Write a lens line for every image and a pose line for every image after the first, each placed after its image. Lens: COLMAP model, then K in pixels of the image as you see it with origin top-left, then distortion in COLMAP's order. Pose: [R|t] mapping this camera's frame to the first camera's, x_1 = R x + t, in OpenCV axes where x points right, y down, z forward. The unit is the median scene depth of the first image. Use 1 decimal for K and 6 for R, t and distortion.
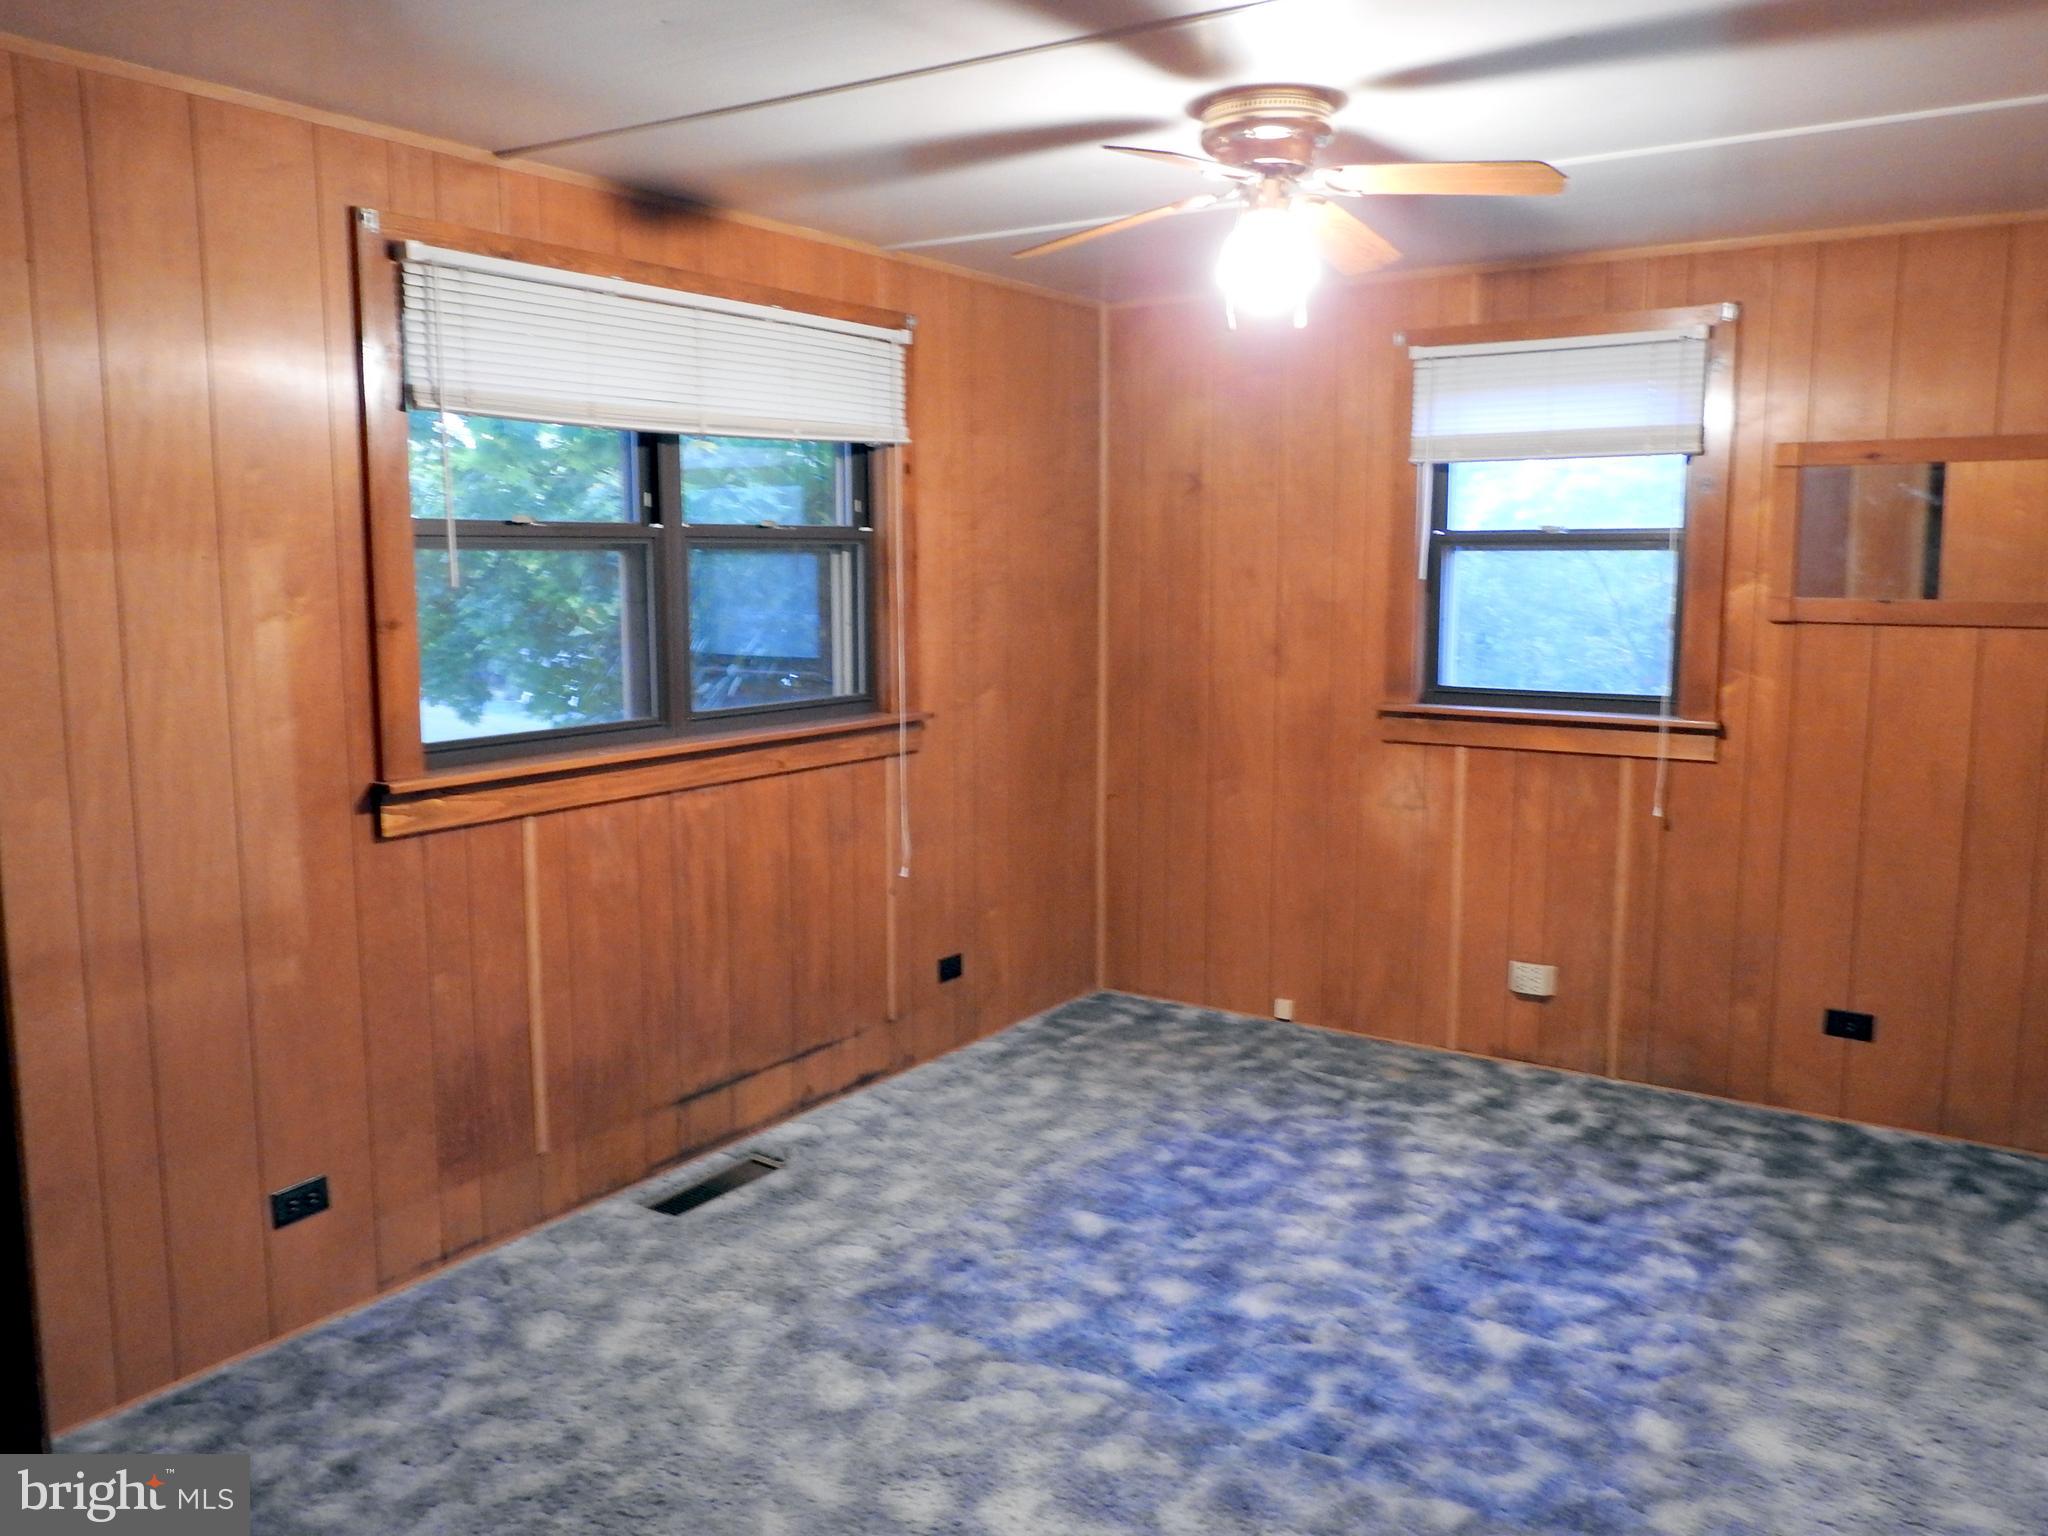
lens RADIAL K [[1595.6, 0, 1017.7], [0, 1595.6, 769.7], [0, 0, 1]] dist [-0.001159, -0.009374]
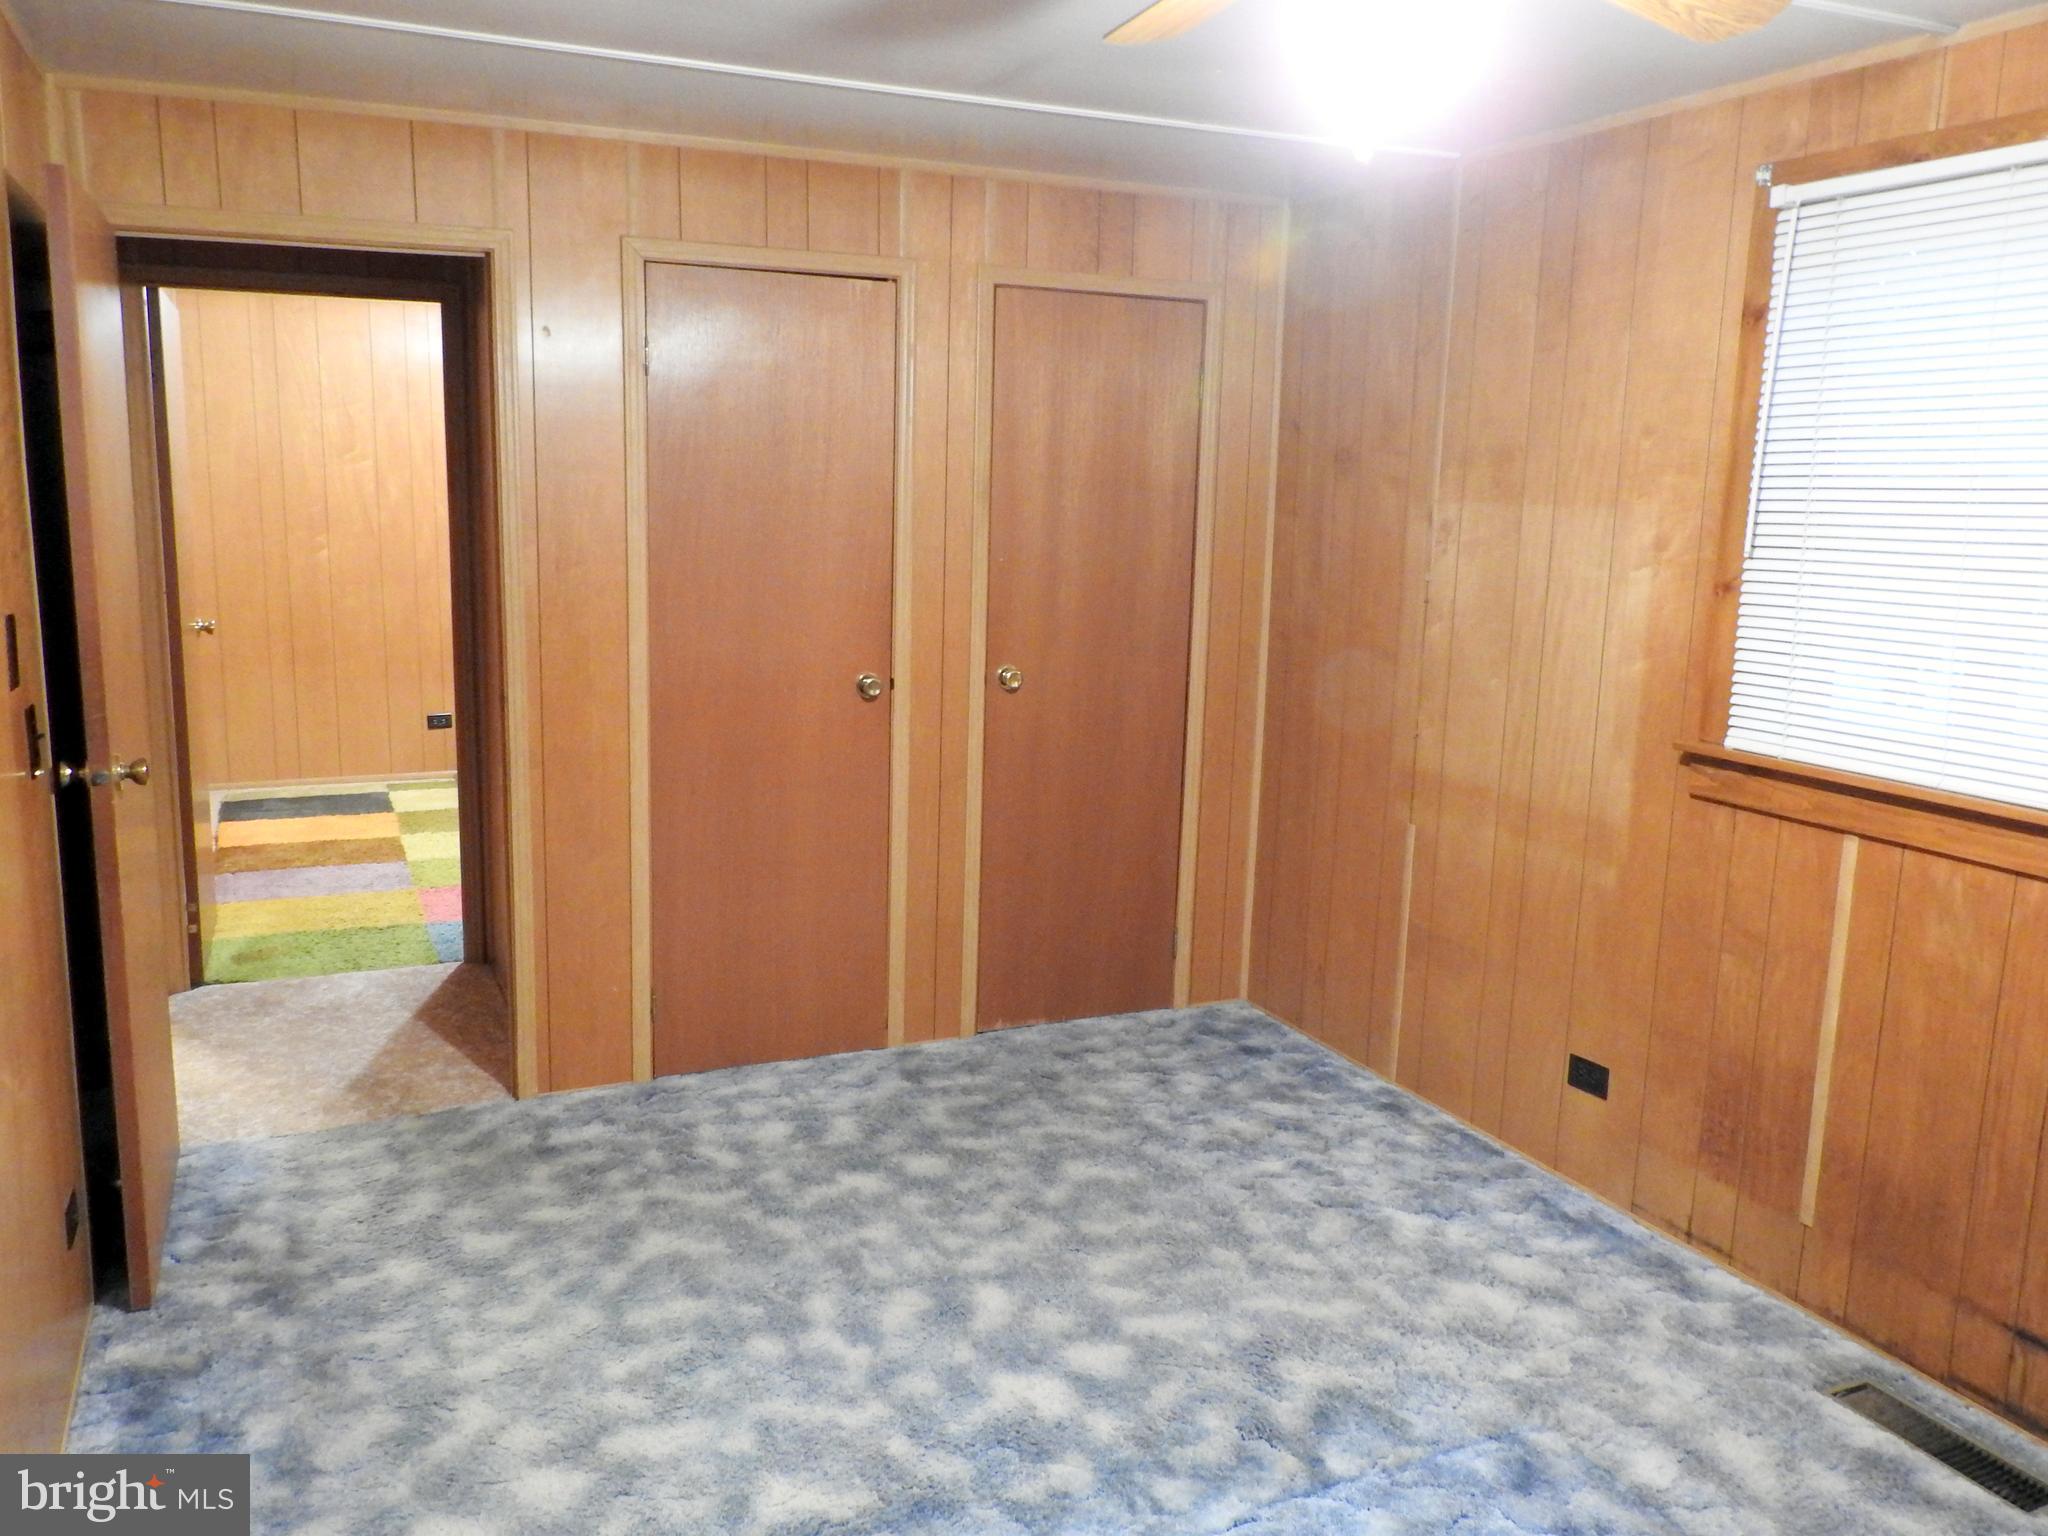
lens RADIAL K [[1595.6, 0, 1014.0], [0, 1595.6, 768.9], [0, 0, 1]] dist [-0.001159, -0.009374]
pose [[-0.505701, 0.145393, -0.850369, 0.679639], [-0.146301, 0.956967, 0.250621, -0.162590], [0.850213, 0.251149, -0.462668, 1.088317]]
